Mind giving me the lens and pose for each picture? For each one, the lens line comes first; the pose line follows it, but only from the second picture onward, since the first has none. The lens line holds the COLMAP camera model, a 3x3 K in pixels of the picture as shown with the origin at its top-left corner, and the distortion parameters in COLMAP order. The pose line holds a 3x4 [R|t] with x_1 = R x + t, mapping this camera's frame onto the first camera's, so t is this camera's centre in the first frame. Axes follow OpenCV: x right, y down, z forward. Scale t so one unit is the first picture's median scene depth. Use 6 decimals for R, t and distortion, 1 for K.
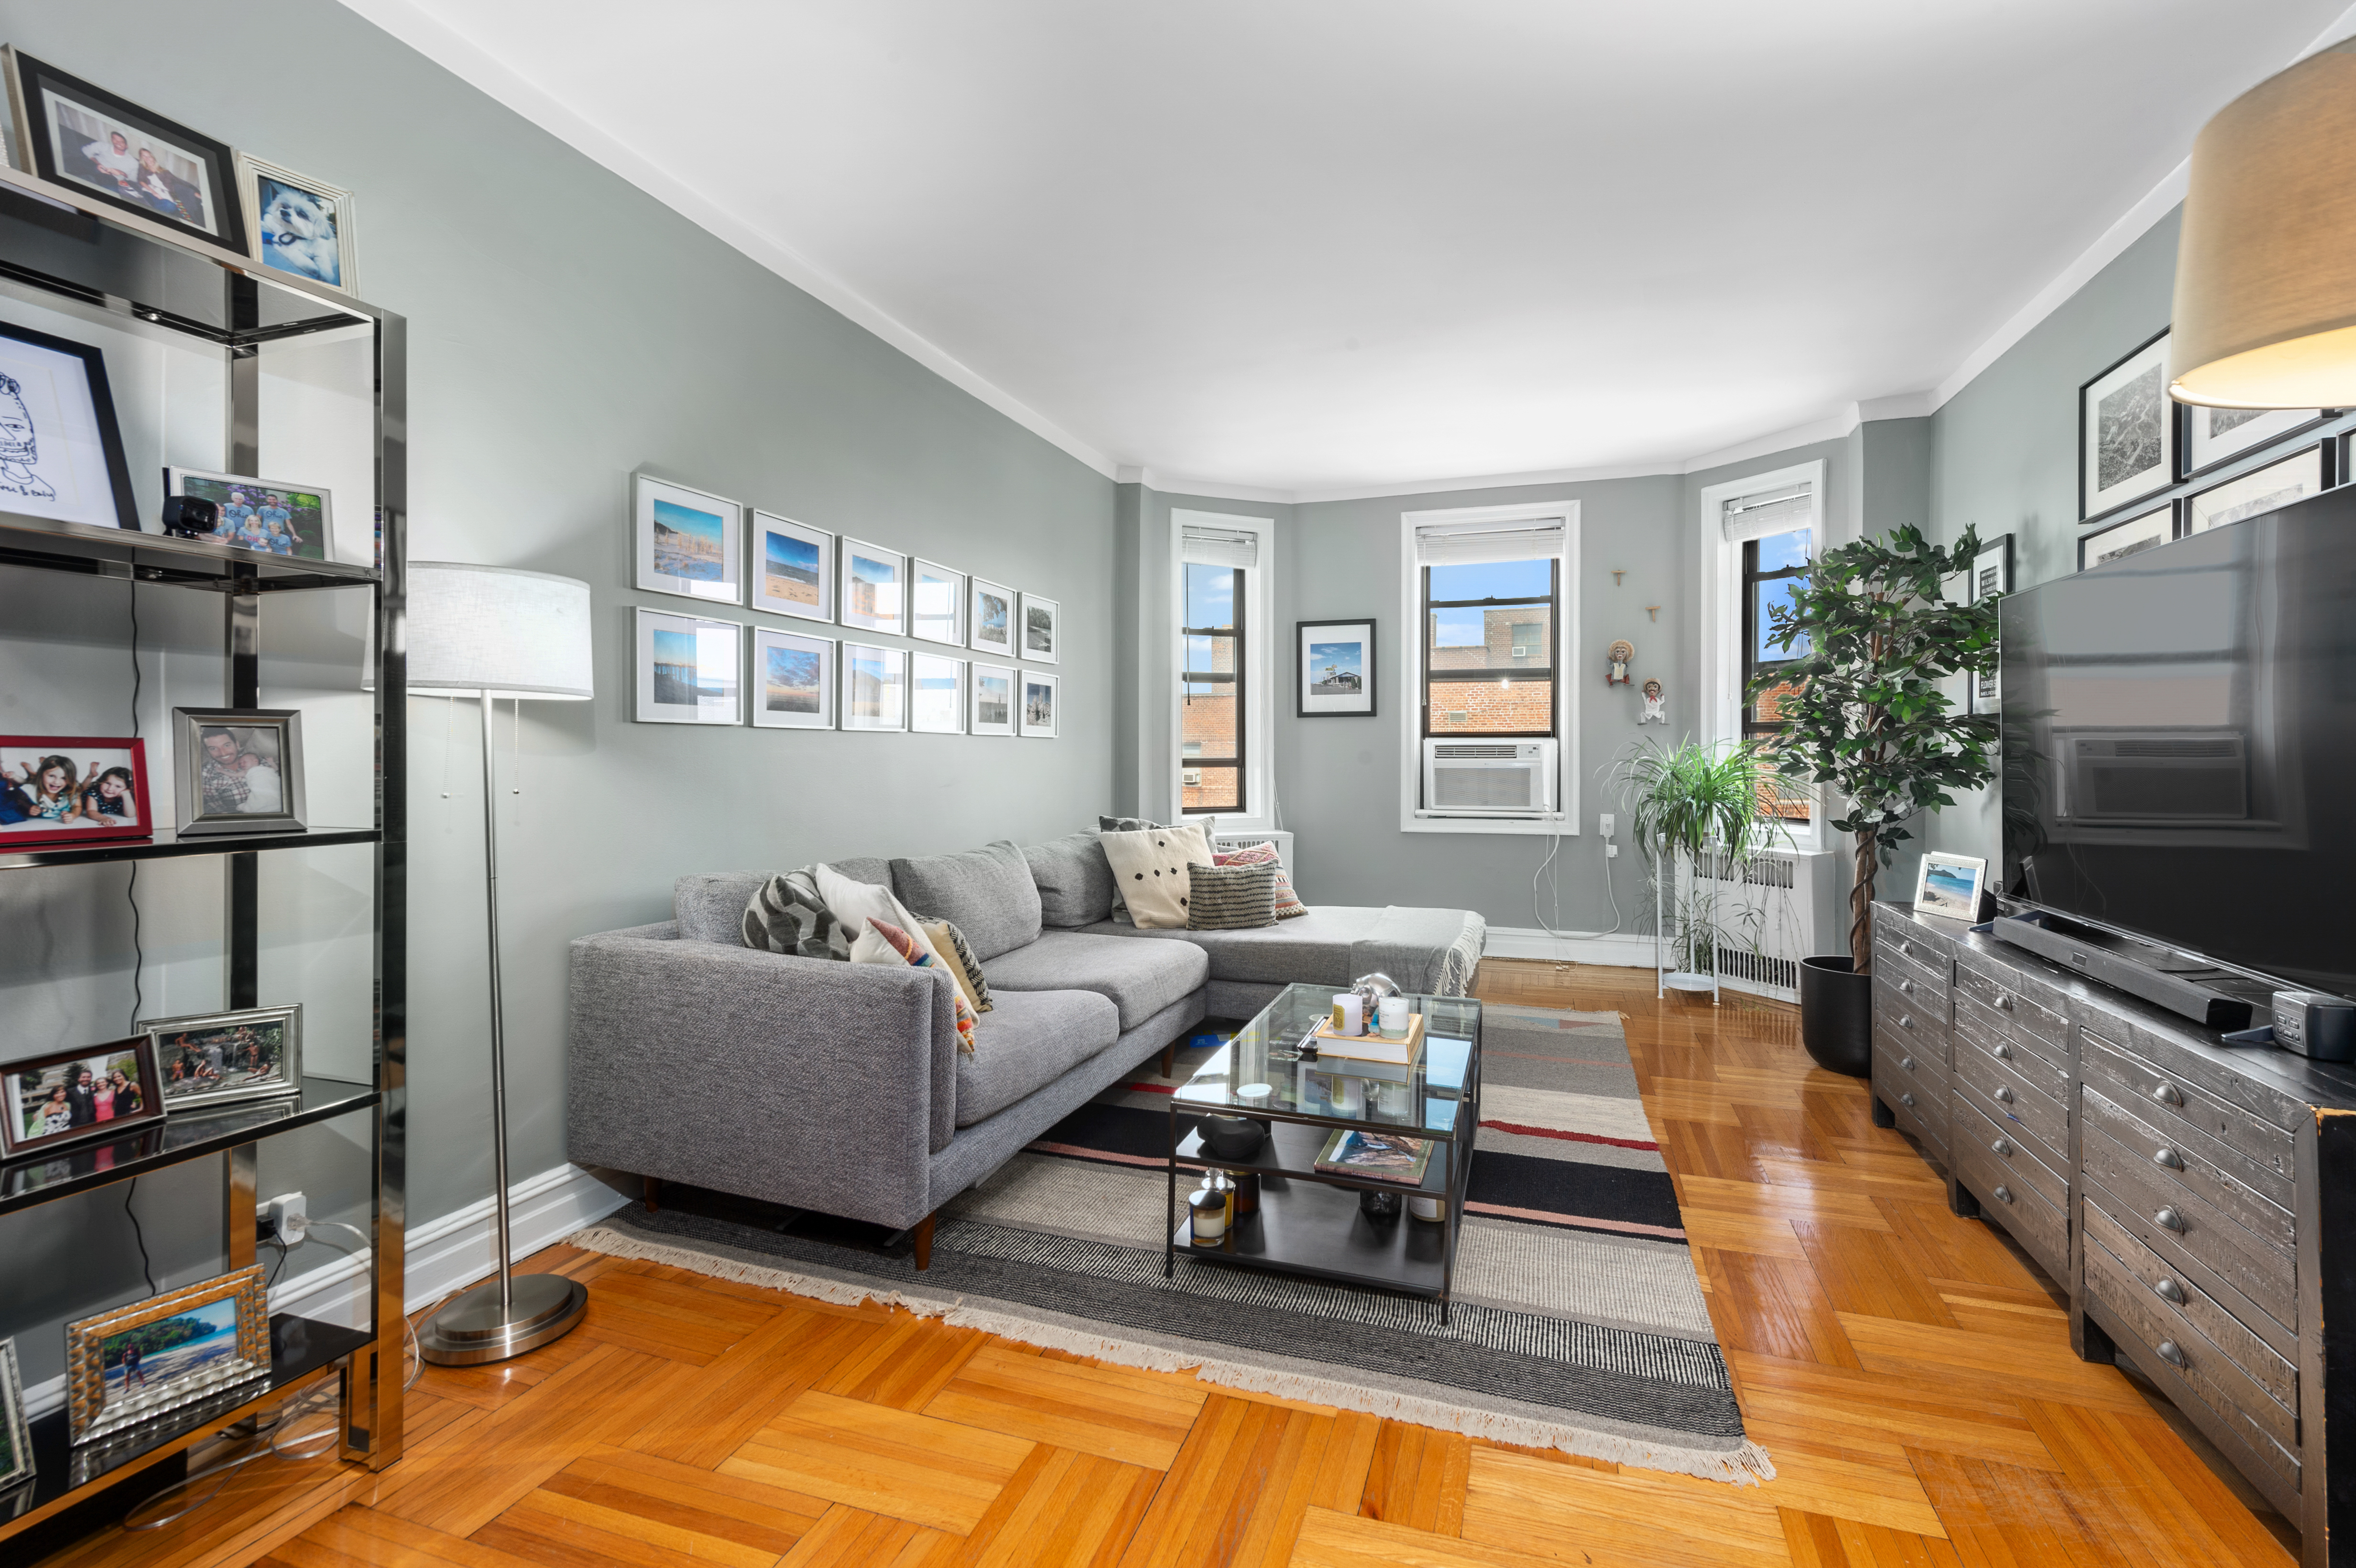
lens RADIAL K [[1057.7, 0, 1186.9], [0, 1057.7, 767.2], [0, 0, 1]] dist [0.006427, 0.000124]
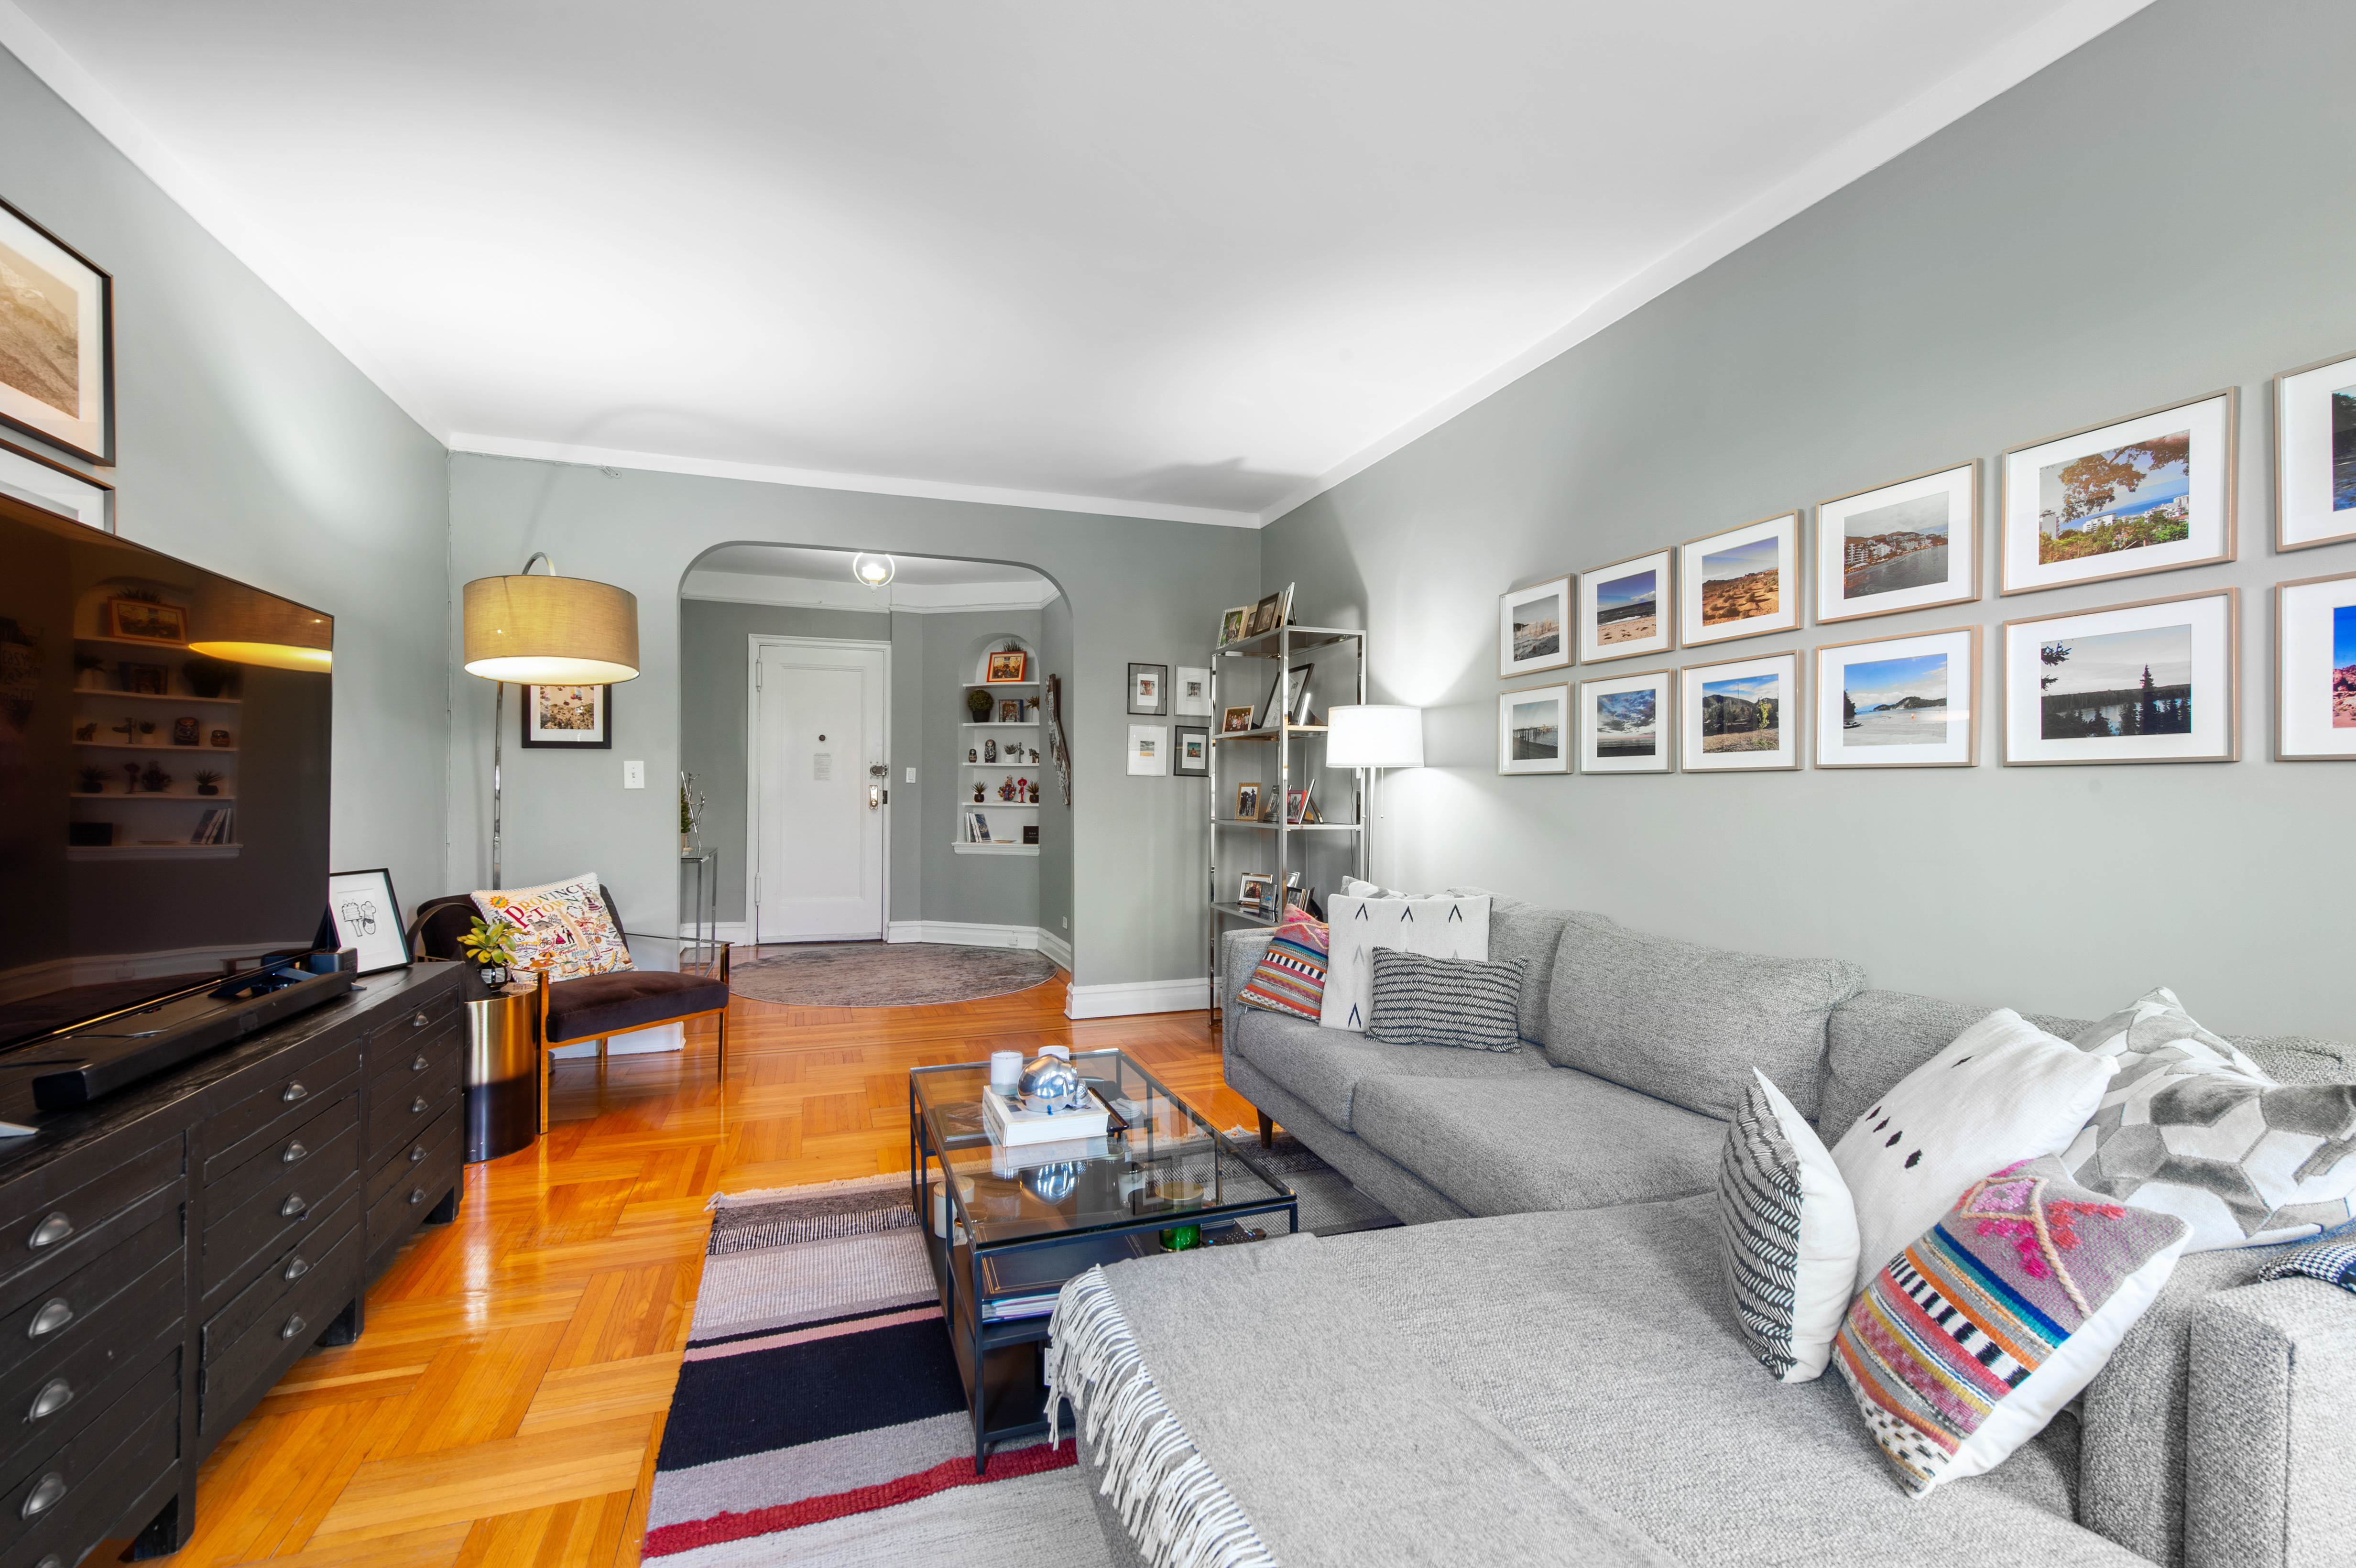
lens RADIAL K [[1057.7, 0, 1197.4], [0, 1057.7, 788.7], [0, 0, 1]] dist [0.006427, 0.000124]
pose [[-0.777134, -0.006583, -0.629300, 0.546317], [-0.013263, 0.999895, 0.005919, -0.023329], [0.629195, 0.012947, -0.777140, 1.520729]]
